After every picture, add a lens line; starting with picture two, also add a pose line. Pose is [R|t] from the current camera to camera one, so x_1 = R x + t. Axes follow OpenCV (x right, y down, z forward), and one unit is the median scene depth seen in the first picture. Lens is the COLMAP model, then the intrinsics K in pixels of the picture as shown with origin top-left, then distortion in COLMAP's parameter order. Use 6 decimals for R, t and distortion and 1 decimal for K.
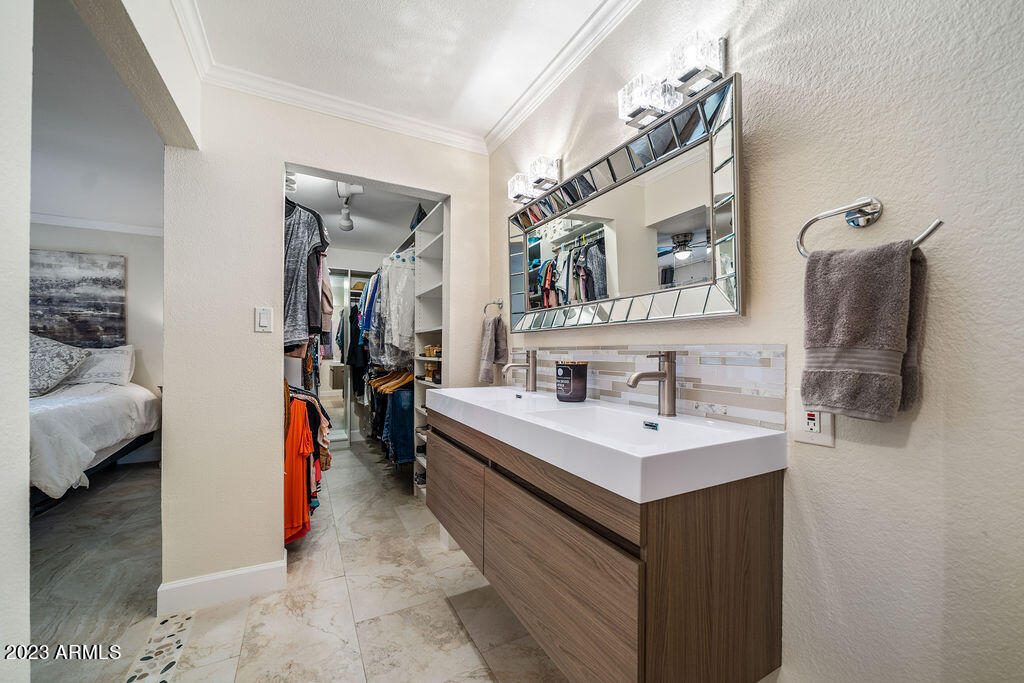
lens RADIAL K [[397.4, 0, 507.6], [0, 397.4, 348.3], [0, 0, 1]] dist [-0.001066, -0.000167]
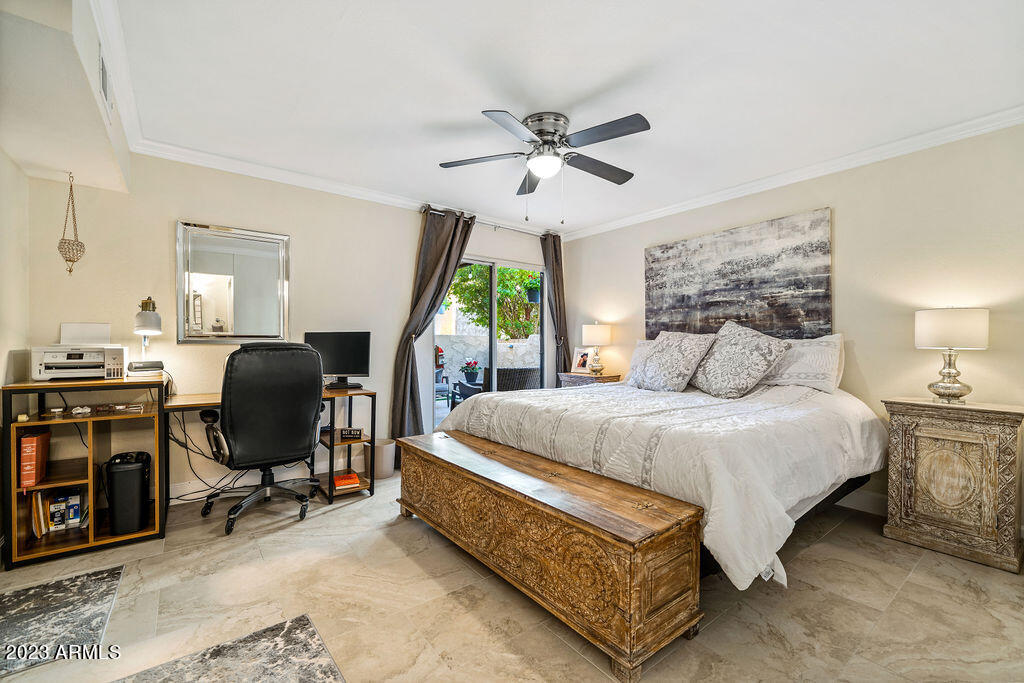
lens RADIAL K [[428.8, 0, 515.0], [0, 428.8, 346.6], [0, 0, 1]] dist [0.004423, -0.000553]
pose [[0.184068, 0.005010, -0.982901, -0.338660], [0.004773, 0.999971, 0.005991, 0.006503], [0.982902, -0.005794, 0.184038, 0.329337]]
